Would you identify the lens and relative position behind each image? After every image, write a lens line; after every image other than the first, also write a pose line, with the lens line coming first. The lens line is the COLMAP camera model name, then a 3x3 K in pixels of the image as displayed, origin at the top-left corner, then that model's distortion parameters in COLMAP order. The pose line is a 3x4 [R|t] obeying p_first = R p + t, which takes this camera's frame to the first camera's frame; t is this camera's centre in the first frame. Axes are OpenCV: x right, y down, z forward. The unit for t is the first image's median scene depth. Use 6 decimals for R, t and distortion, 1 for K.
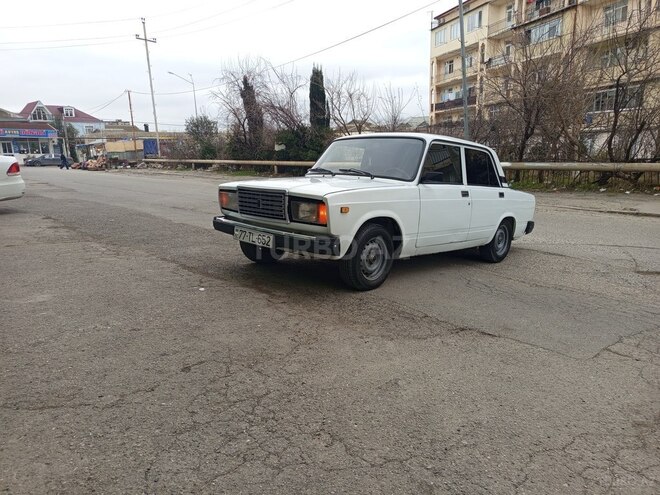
lens RADIAL K [[456.8, 0, 331.7], [0, 456.8, 248.6], [0, 0, 1]] dist [0.051496, -0.050773]
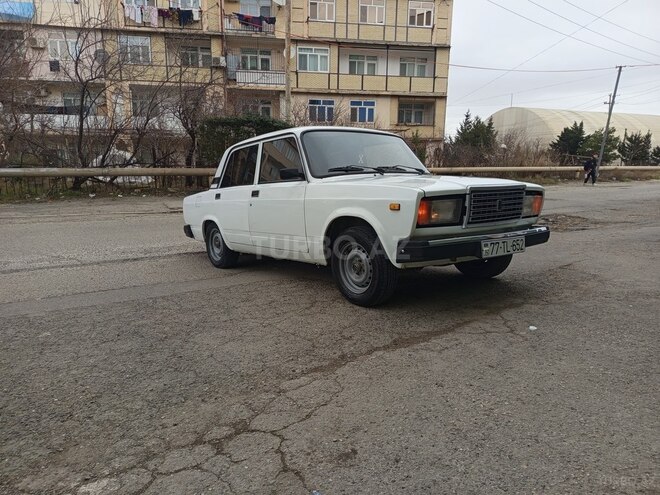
lens RADIAL K [[456.8, 0, 332.7], [0, 456.8, 247.2], [0, 0, 1]] dist [0.051496, -0.050773]
pose [[0.139999, -0.170991, 0.975276, -0.361778], [0.193351, 0.970735, 0.142440, -0.071381], [-0.971090, 0.168629, 0.168963, 0.413675]]
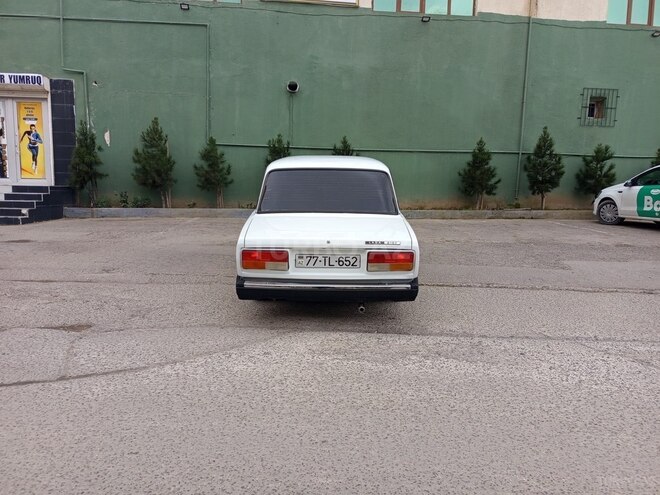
lens RADIAL K [[456.8, 0, 329.8], [0, 456.8, 247.6], [0, 0, 1]] dist [0.051496, -0.050773]
pose [[-0.712107, 0.093031, -0.695880, 0.440909], [-0.149604, 0.948310, 0.279871, -0.163742], [0.685946, 0.303404, -0.661380, 0.848916]]
